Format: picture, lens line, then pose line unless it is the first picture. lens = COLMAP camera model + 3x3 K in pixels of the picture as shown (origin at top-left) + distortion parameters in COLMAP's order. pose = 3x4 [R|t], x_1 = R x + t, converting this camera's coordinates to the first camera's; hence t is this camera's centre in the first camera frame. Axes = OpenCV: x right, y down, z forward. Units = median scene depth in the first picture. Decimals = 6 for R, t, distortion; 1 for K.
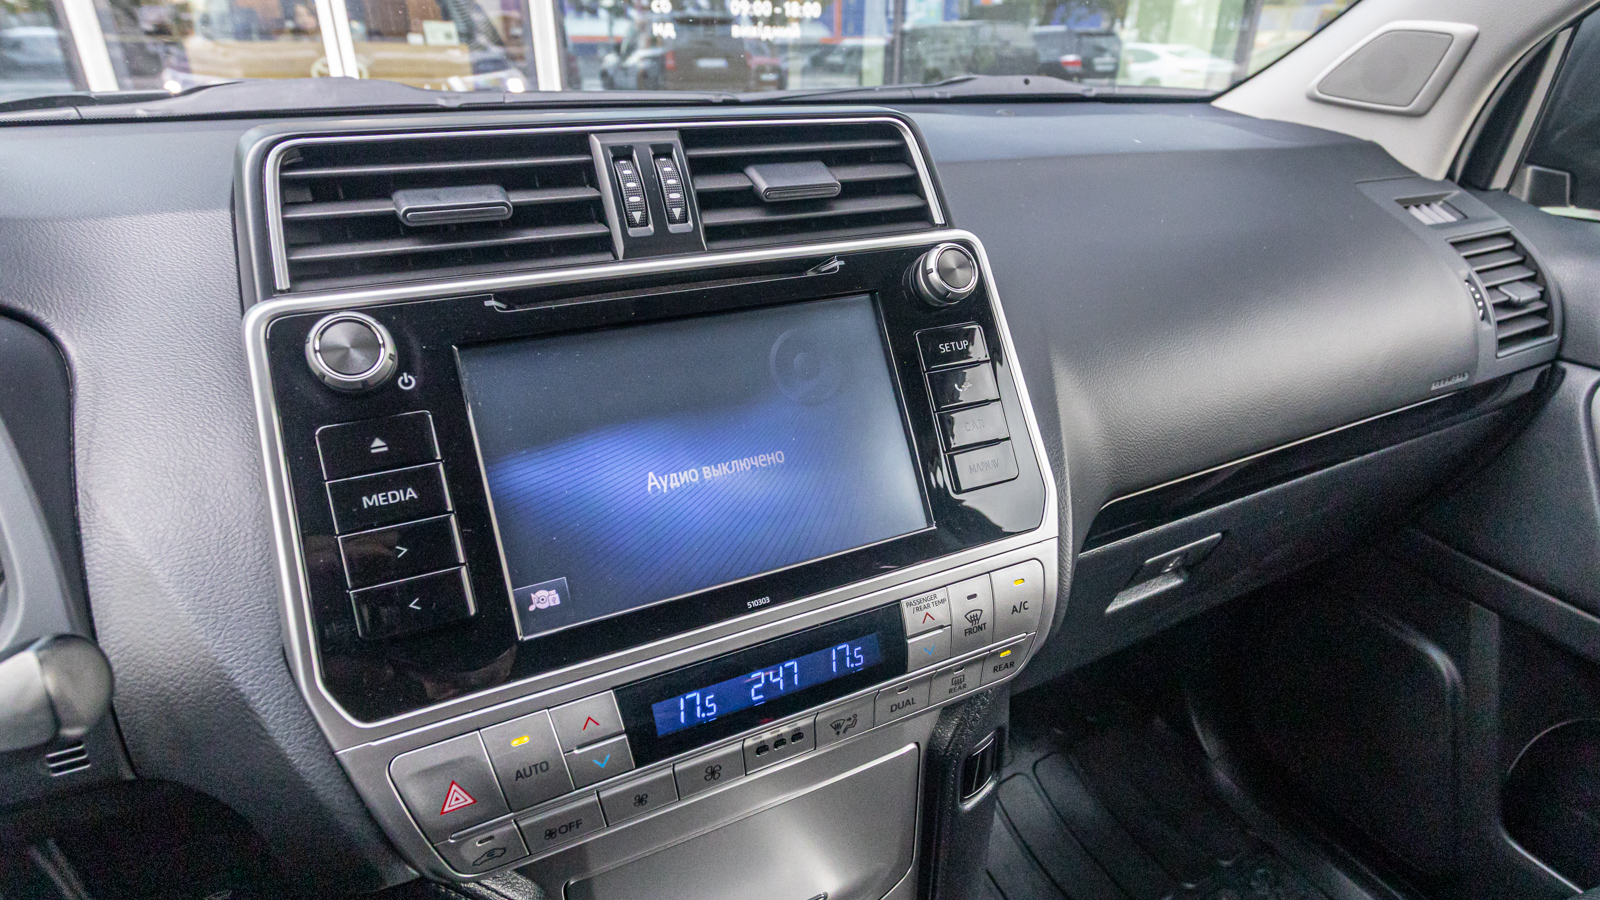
lens RADIAL K [[867.9, 0, 800.7], [0, 867.9, 462.6], [0, 0, 1]] dist [0.002570, 0.000939]
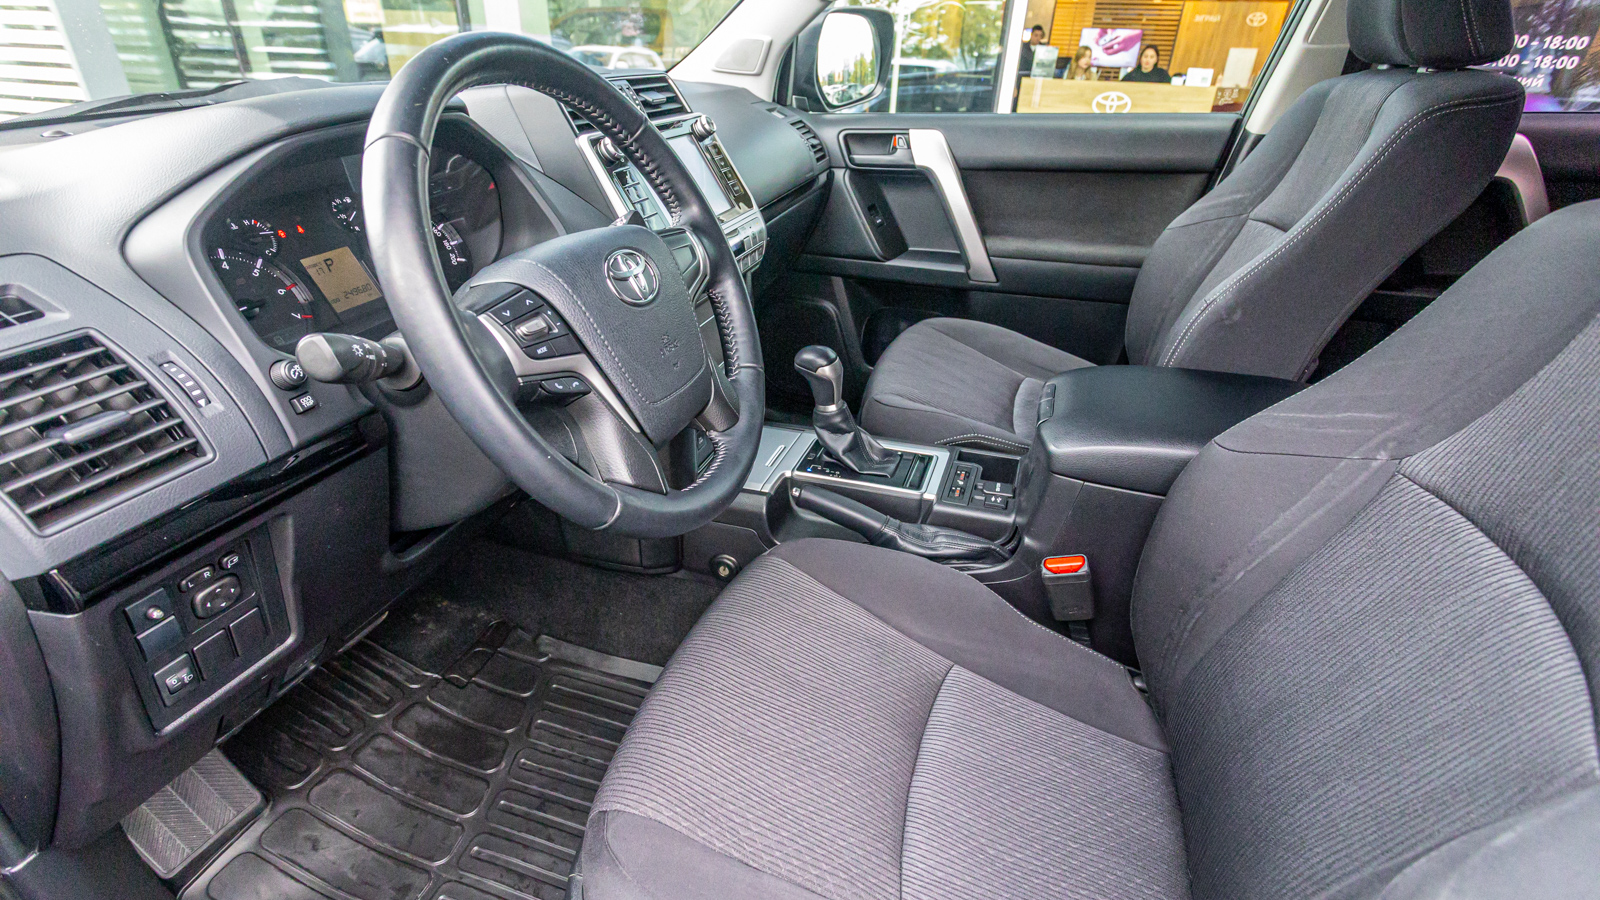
lens RADIAL K [[867.9, 0, 800.7], [0, 867.9, 462.6], [0, 0, 1]] dist [0.002570, 0.000939]
pose [[0.700526, -0.320899, 0.637406, -1.934994], [0.316426, 0.940264, 0.125611, 0.613836], [-0.639638, 0.113699, 0.760221, -1.392283]]
